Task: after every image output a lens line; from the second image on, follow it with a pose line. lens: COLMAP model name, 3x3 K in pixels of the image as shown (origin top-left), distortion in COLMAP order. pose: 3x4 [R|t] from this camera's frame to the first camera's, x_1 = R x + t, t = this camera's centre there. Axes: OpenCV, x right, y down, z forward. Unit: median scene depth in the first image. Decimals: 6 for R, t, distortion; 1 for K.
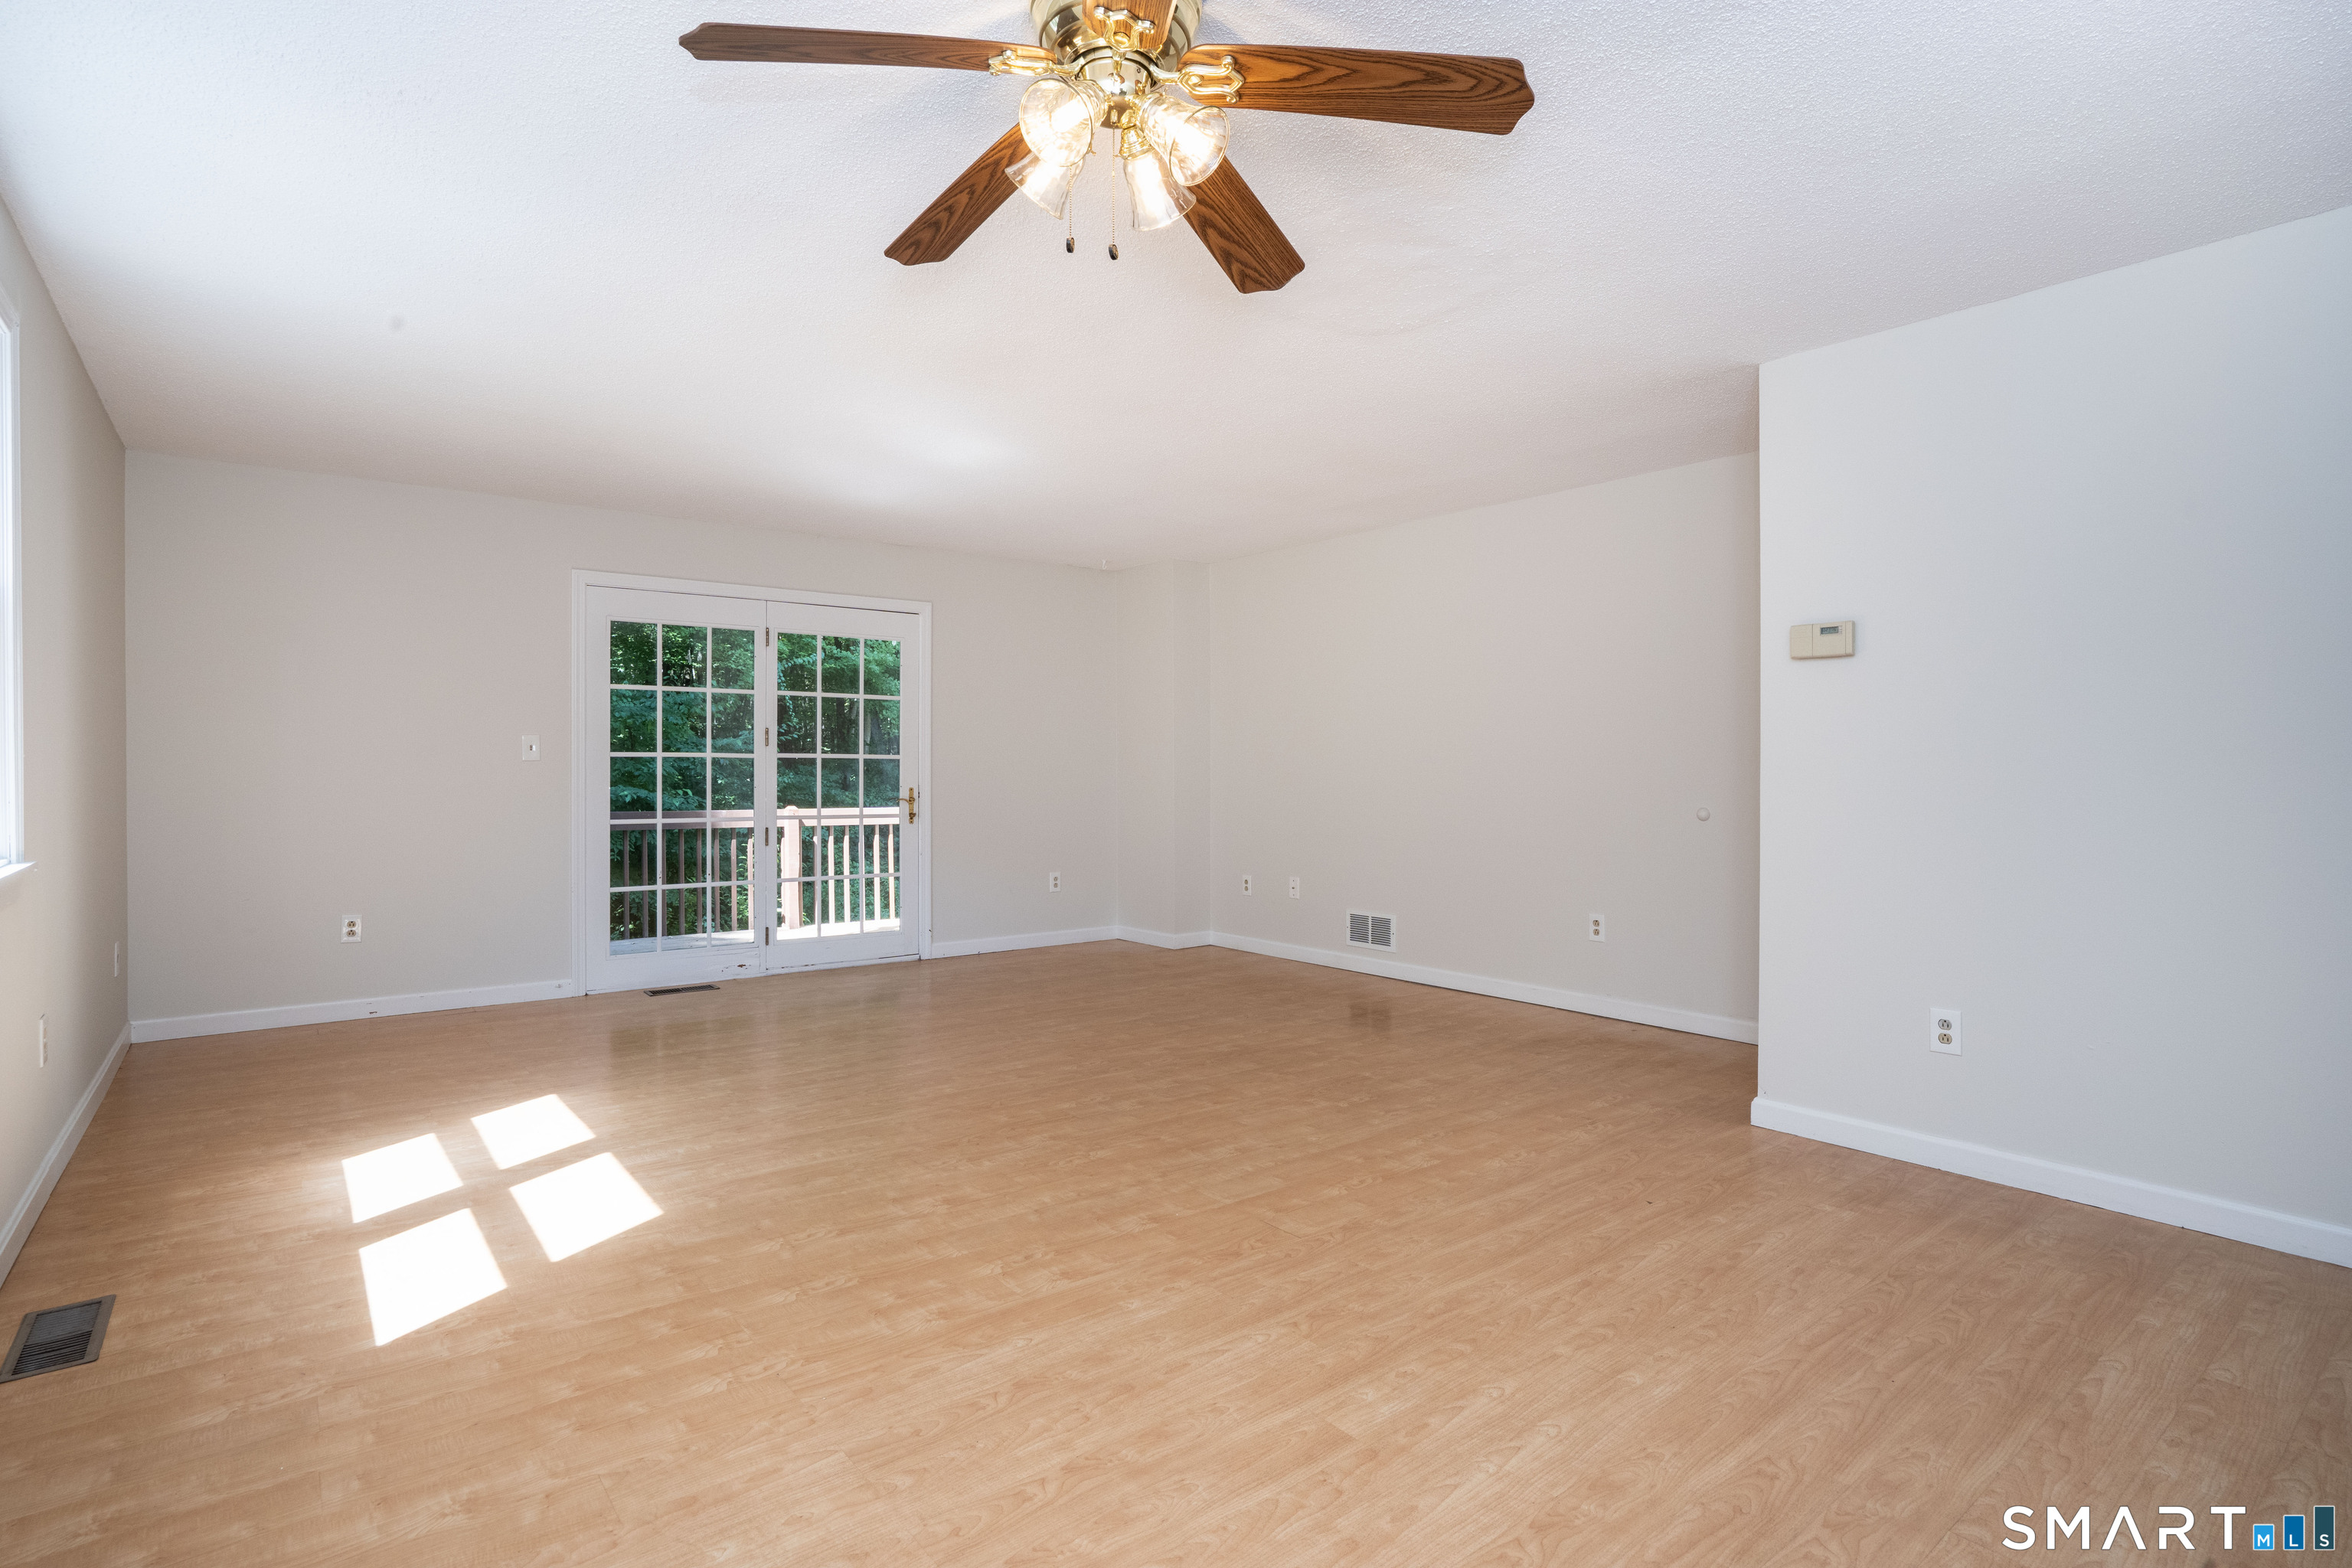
lens RADIAL K [[1170.7, 0, 1167.4], [0, 1170.7, 770.1], [0, 0, 1]] dist [-0.052353, 0.026956]
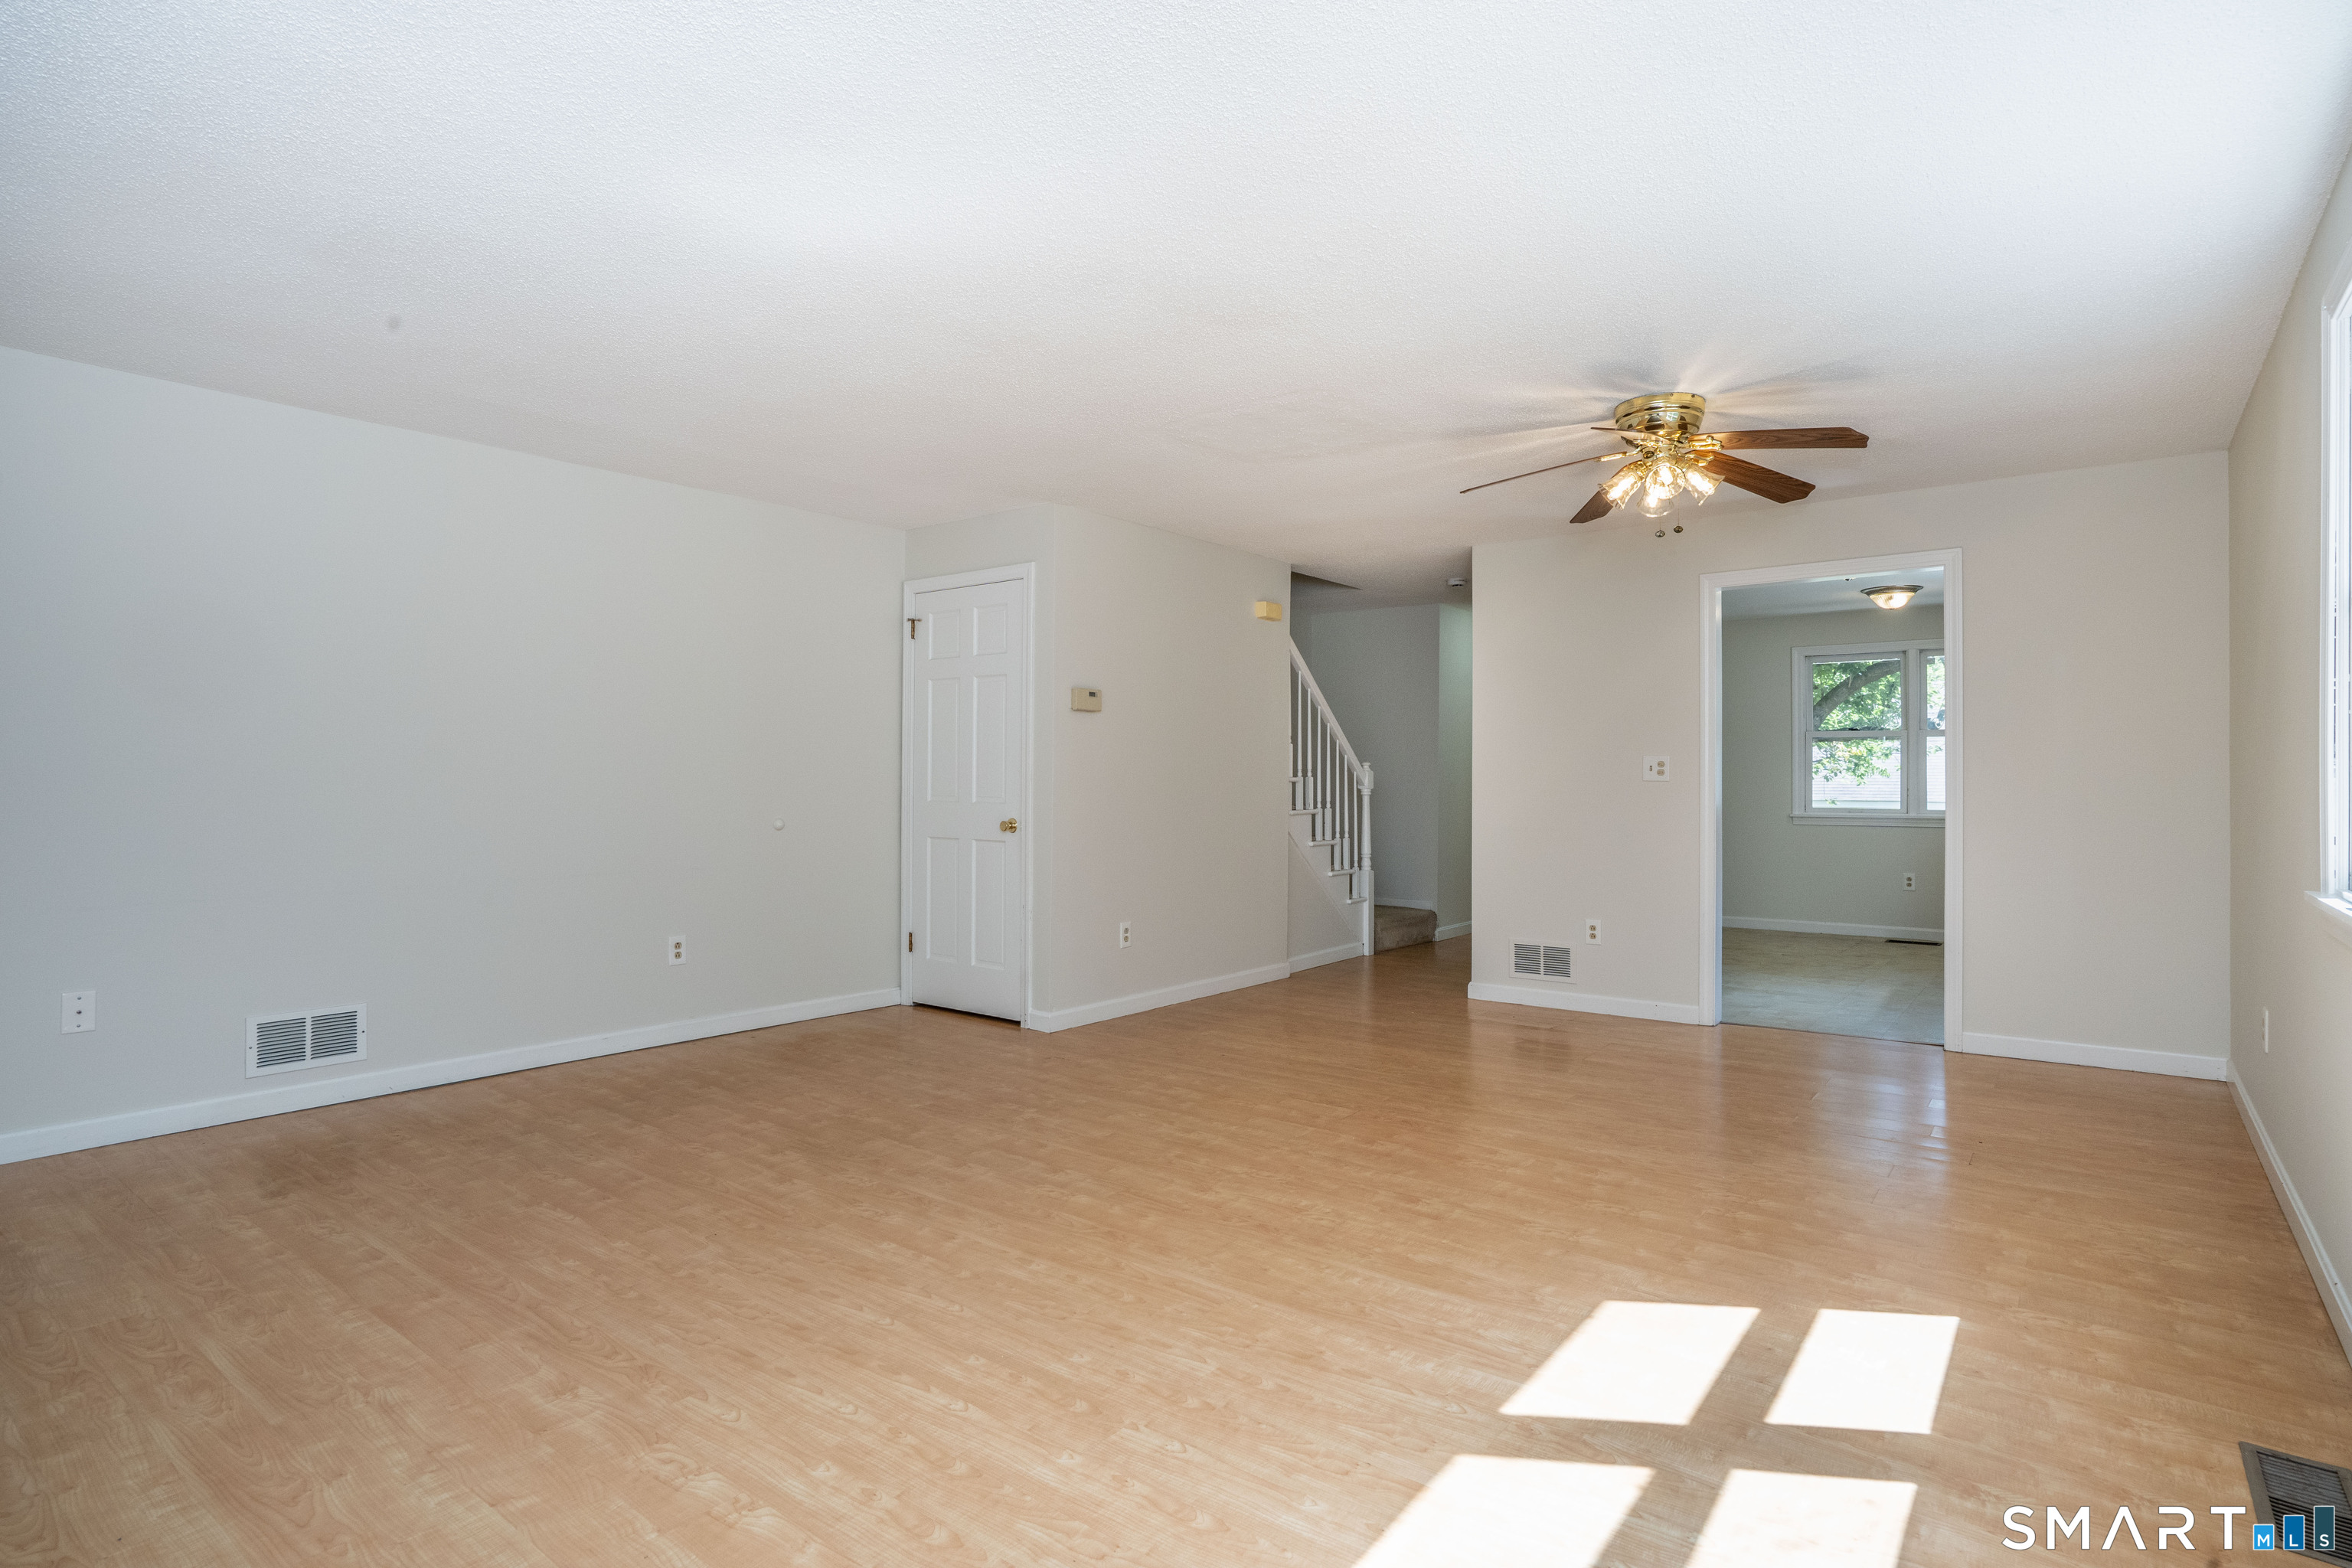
lens RADIAL K [[1202.8, 0, 1173.4], [0, 1202.8, 771.0], [0, 0, 1]] dist [-0.050079, 0.029764]
pose [[-0.241149, 0.005726, 0.970471, -1.085107], [0.001299, 0.999984, -0.005577, -0.008530], [-0.970487, -0.000084, -0.241153, 1.350437]]
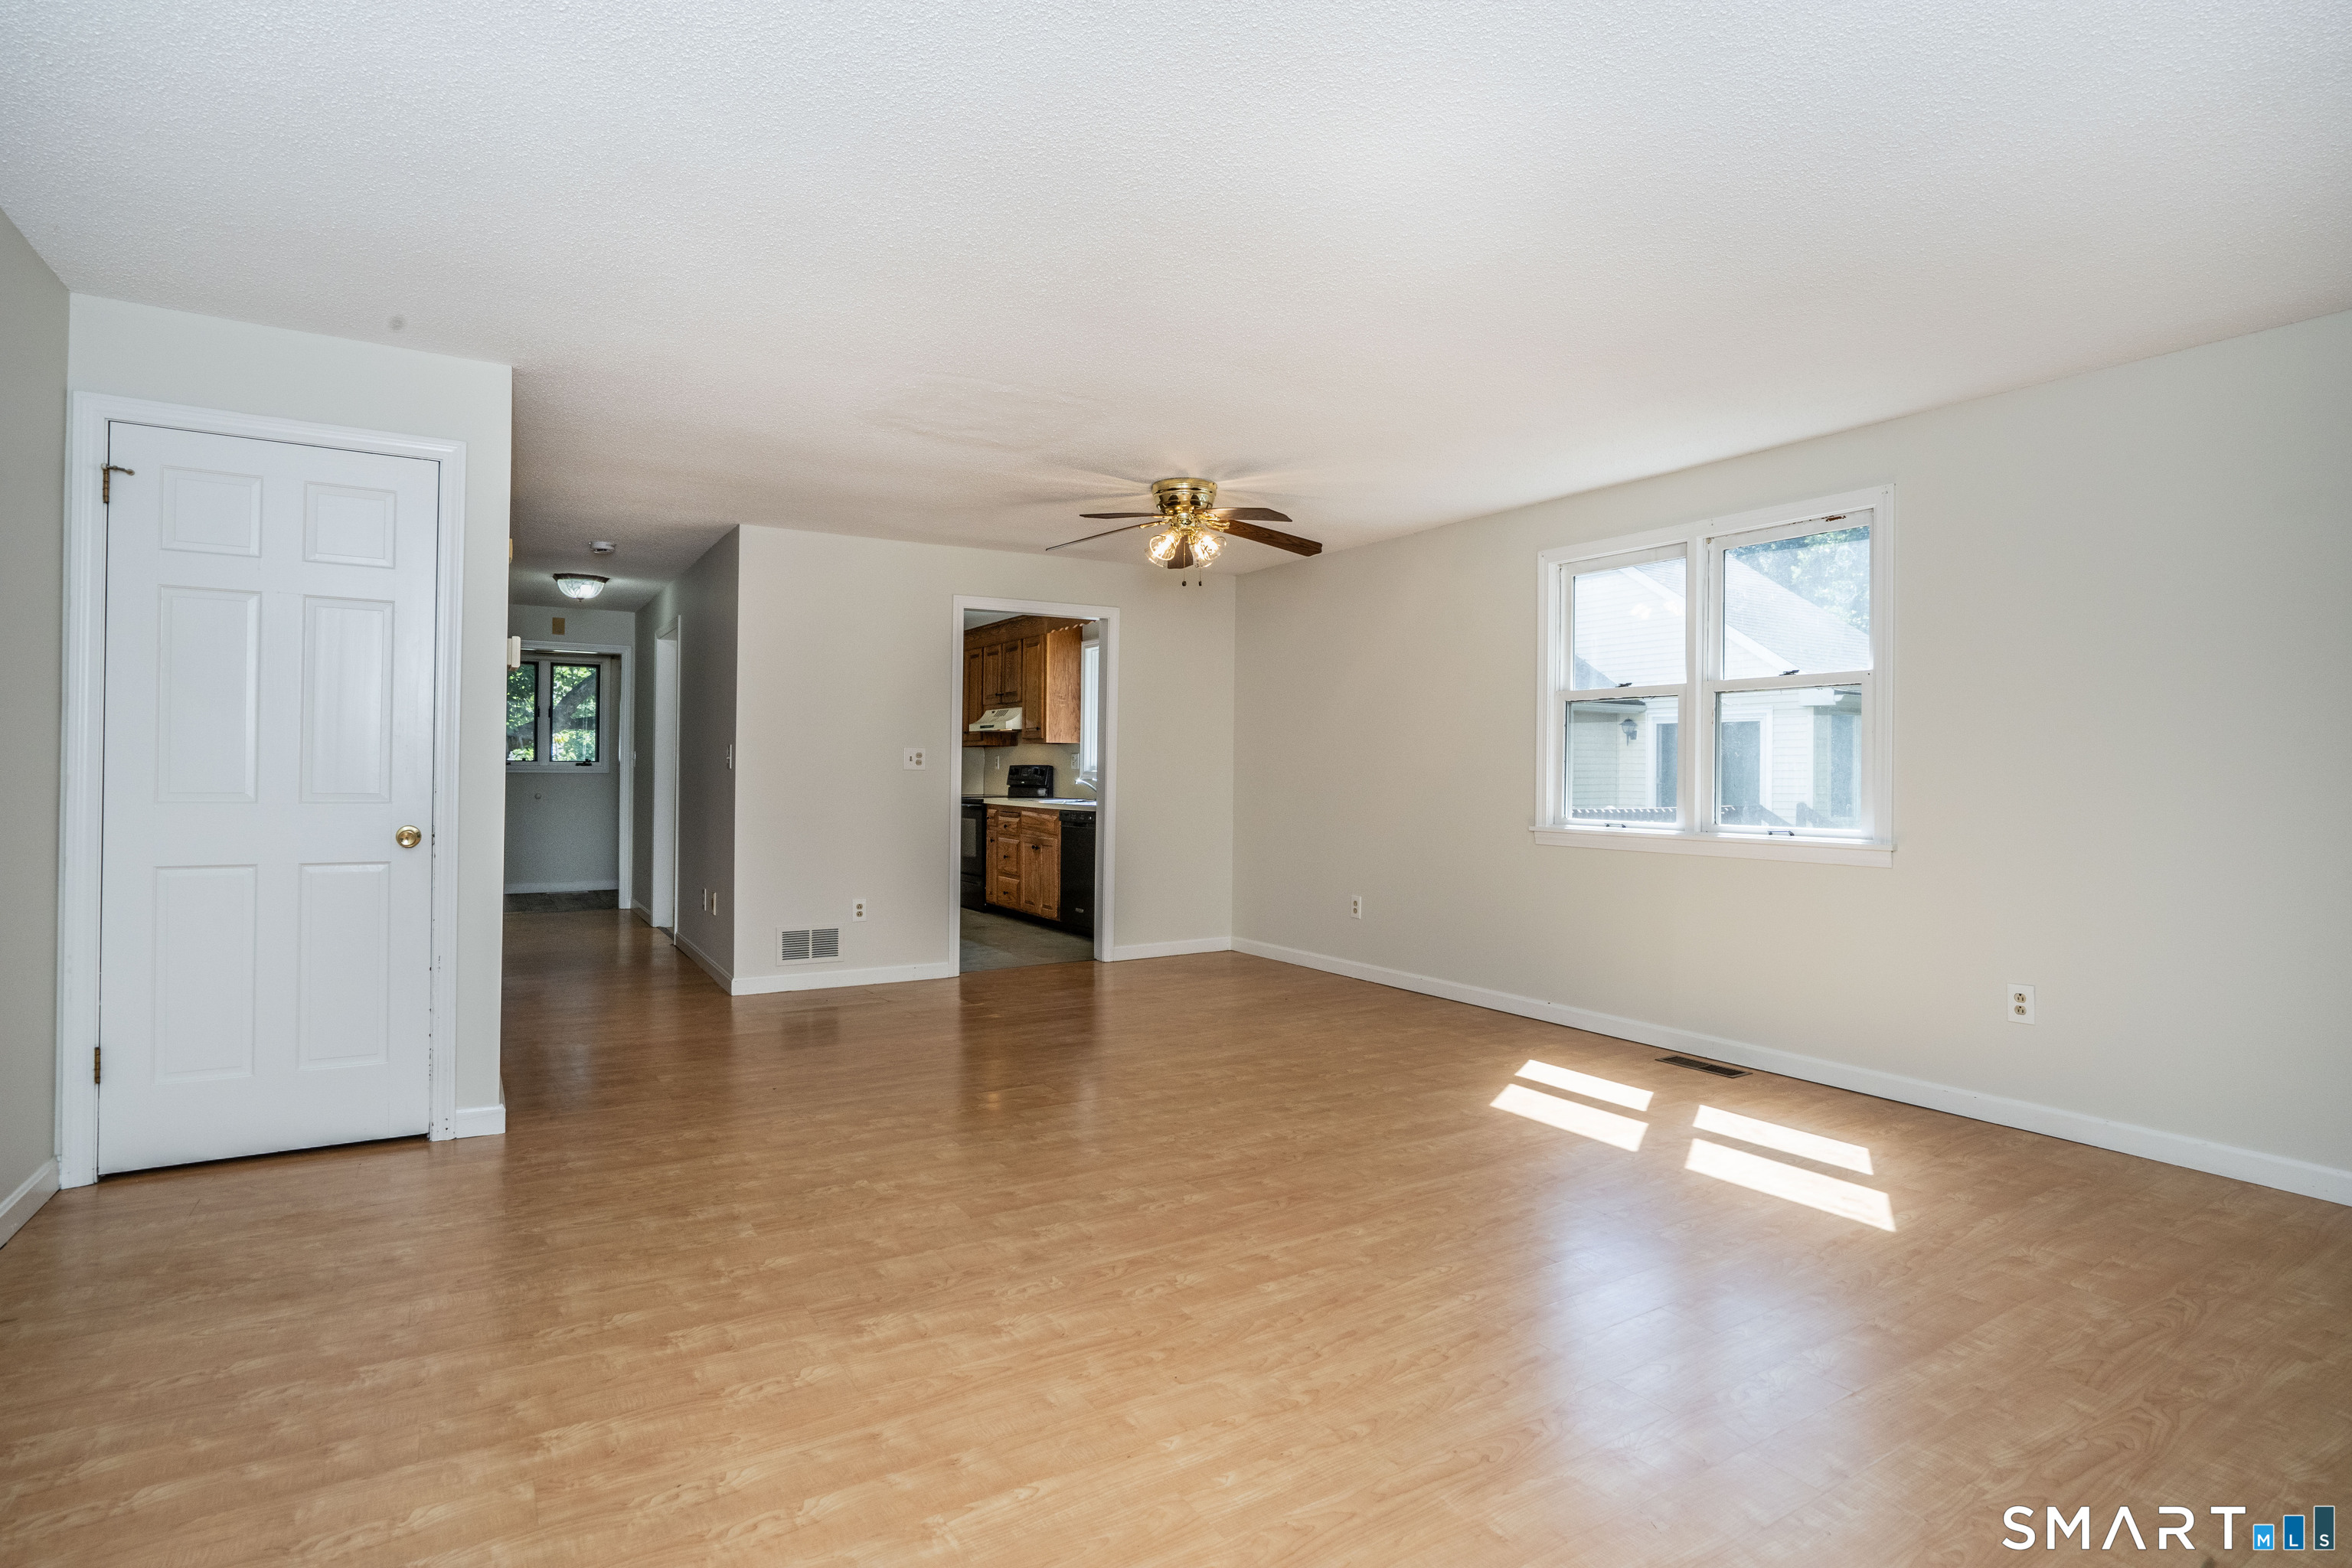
lens RADIAL K [[1170.7, 0, 1167.4], [0, 1170.7, 770.1], [0, 0, 1]] dist [-0.052353, 0.026956]
pose [[-0.993400, -0.009282, 0.114322, -0.185485], [-0.009058, 0.999956, 0.002484, -0.011252], [-0.114340, 0.001432, -0.993441, 2.133001]]
